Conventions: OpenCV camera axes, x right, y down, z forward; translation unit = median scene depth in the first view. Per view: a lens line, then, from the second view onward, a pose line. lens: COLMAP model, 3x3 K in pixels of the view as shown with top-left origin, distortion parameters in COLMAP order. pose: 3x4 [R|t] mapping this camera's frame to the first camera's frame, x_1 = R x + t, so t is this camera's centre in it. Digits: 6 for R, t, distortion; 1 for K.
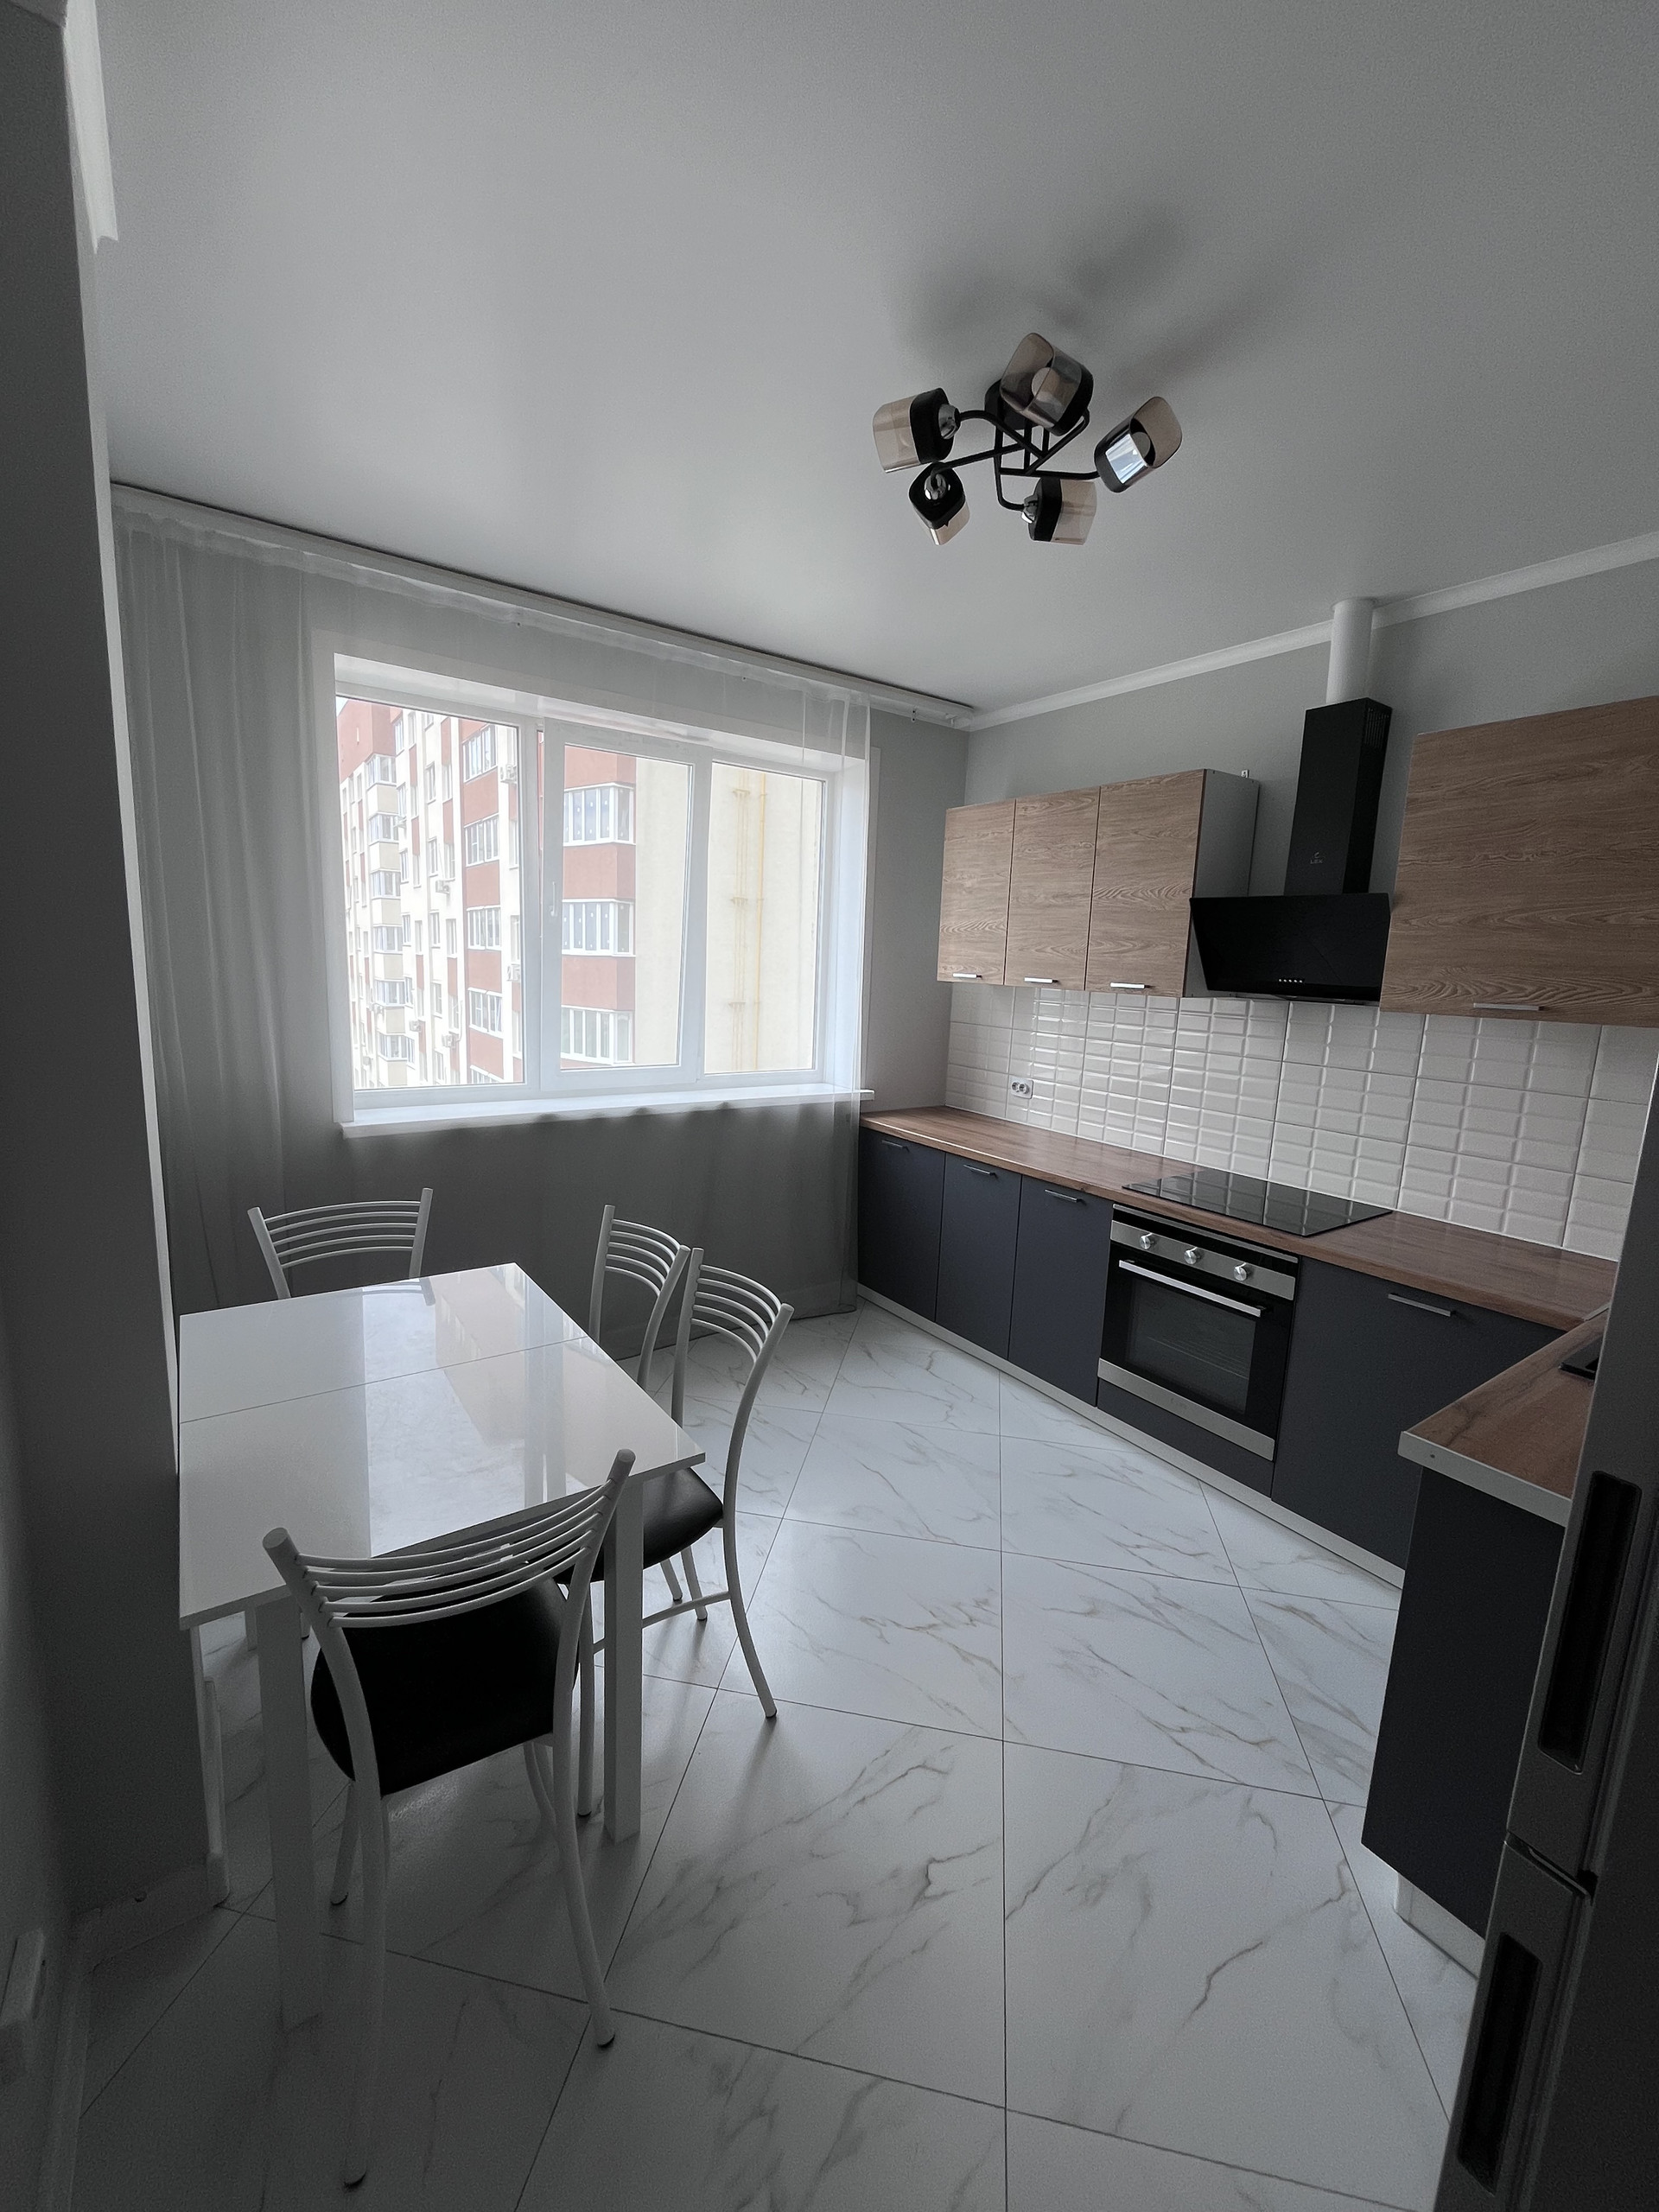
lens RADIAL K [[896.4, 0, 826.1], [0, 896.4, 1103.3], [0, 0, 1]] dist [-0.003087, 0.000091]
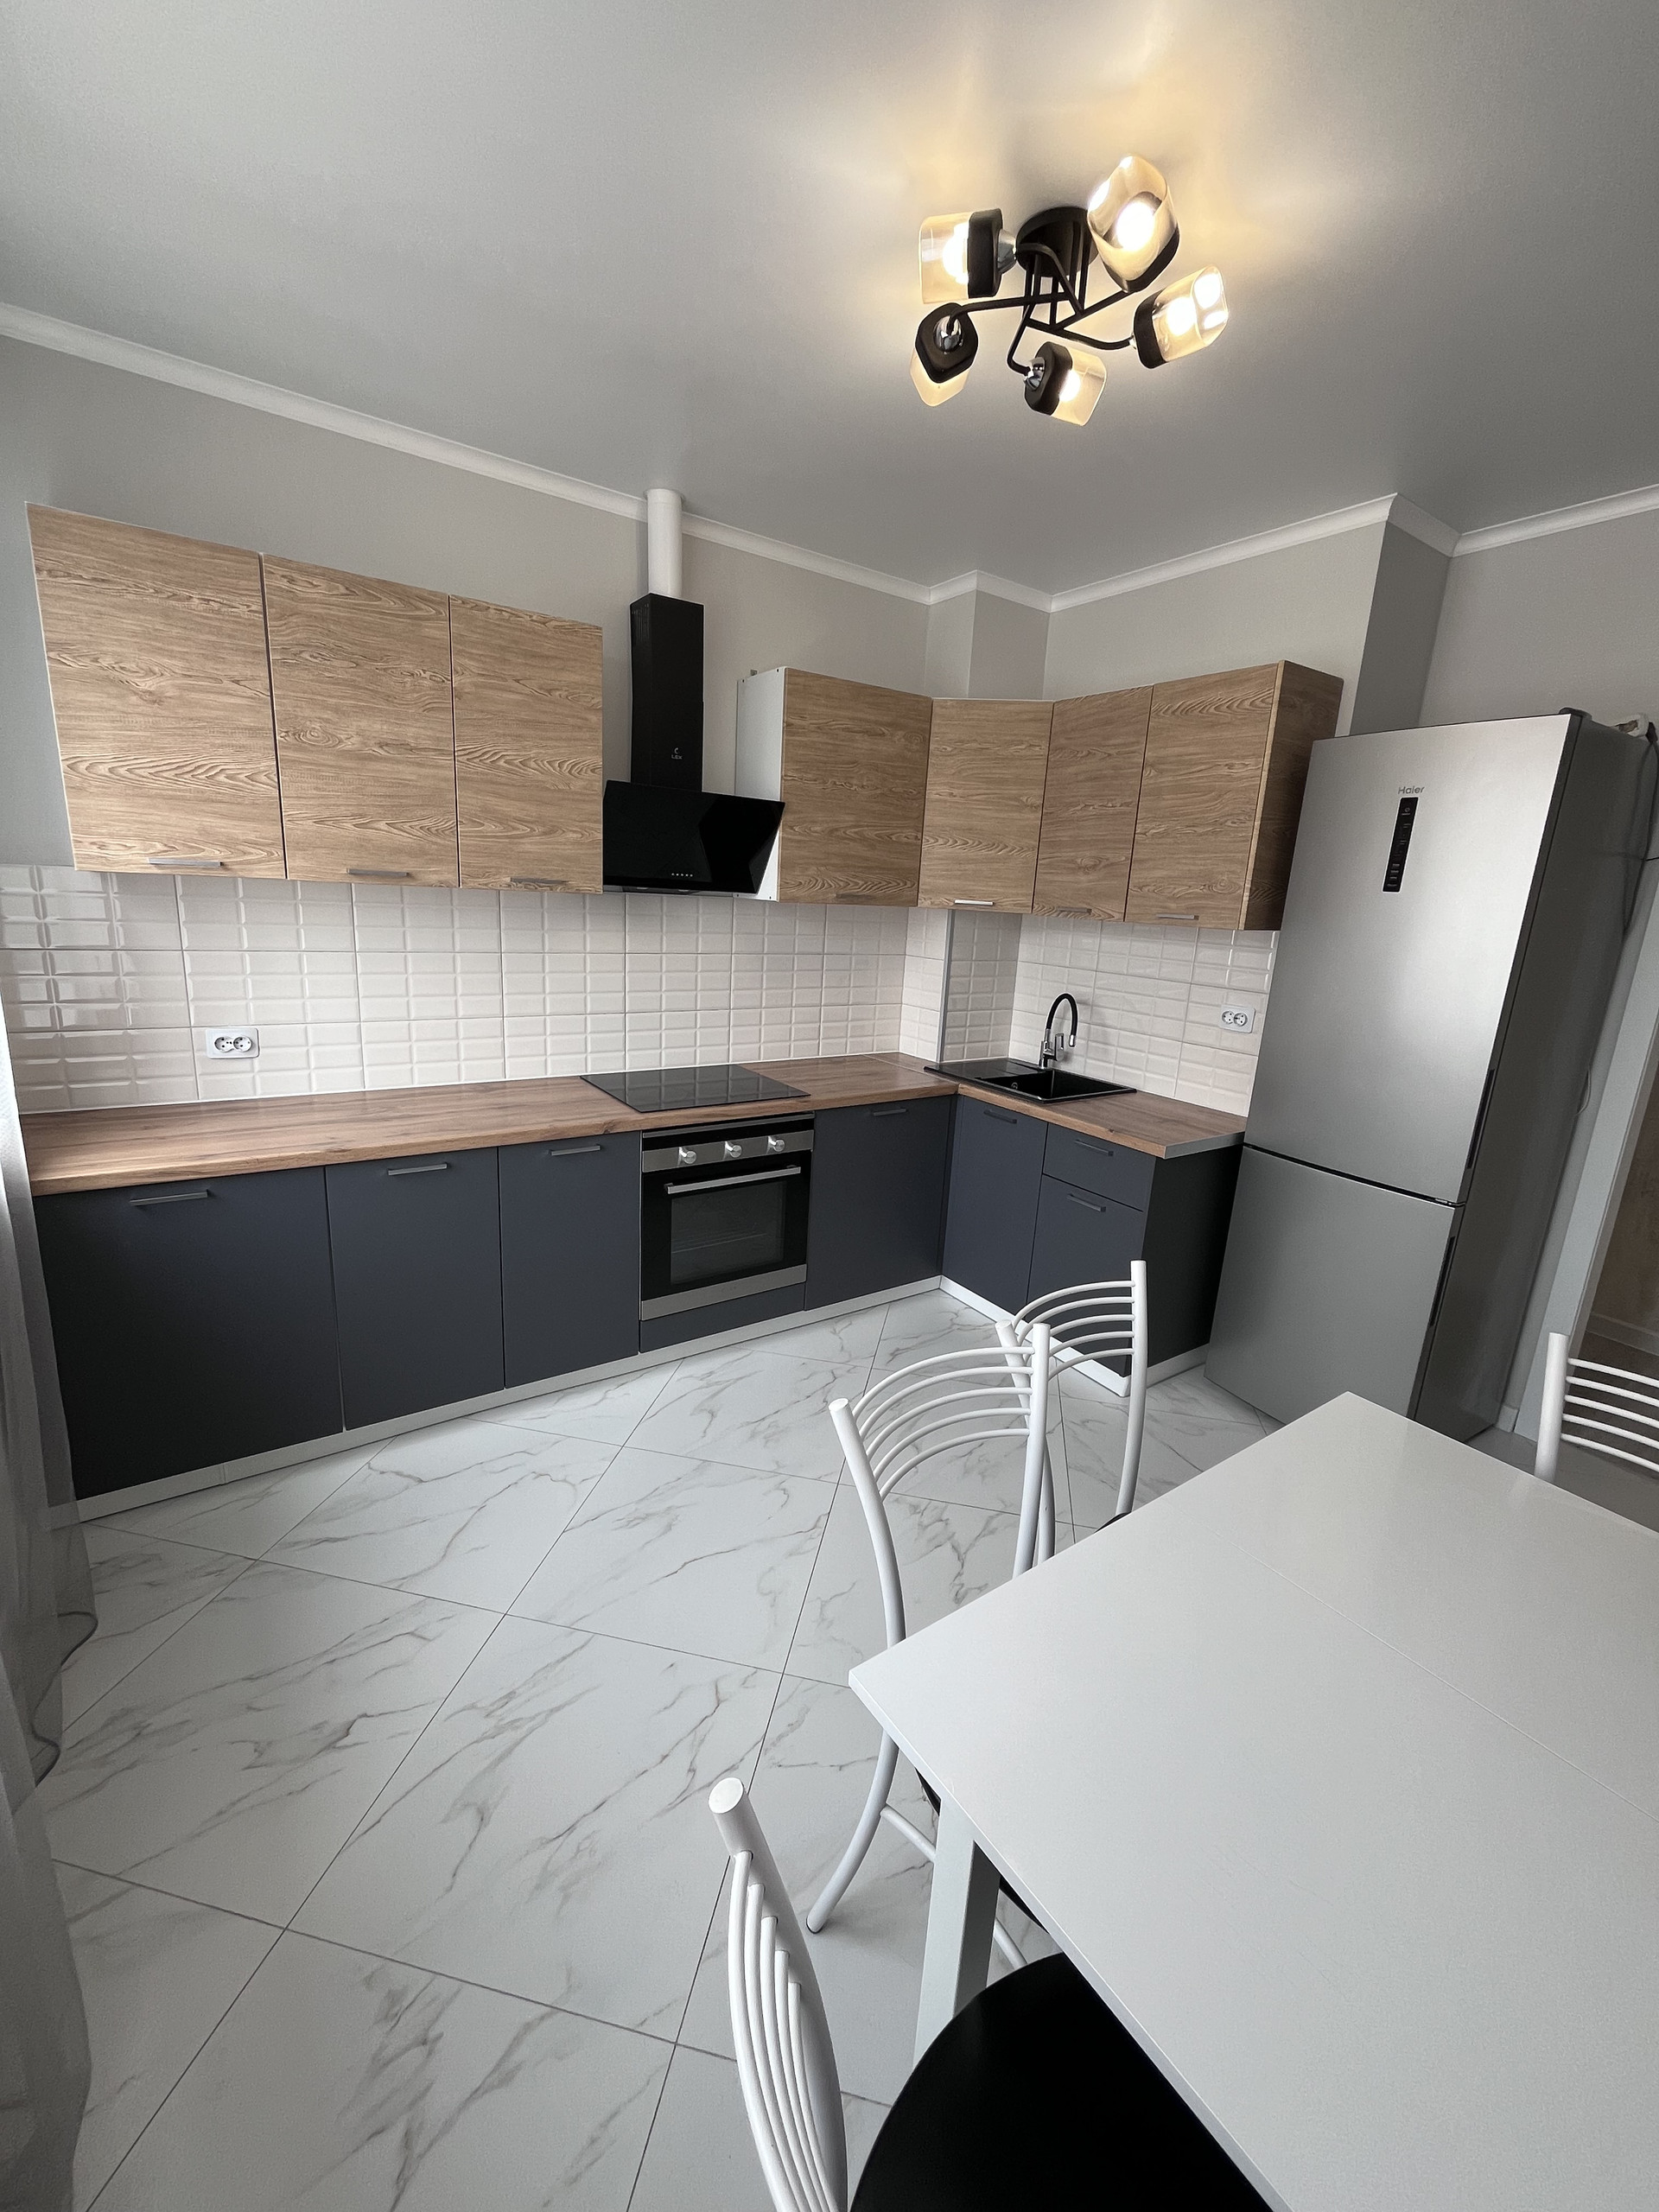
lens RADIAL K [[896.4, 0, 829.1], [0, 896.4, 1104.3], [0, 0, 1]] dist [-0.003087, 0.000091]
pose [[0.007172, -0.272200, 0.962214, -0.563460], [0.107778, 0.956844, 0.269877, -0.145191], [-0.994149, 0.101770, 0.036199, 0.824643]]
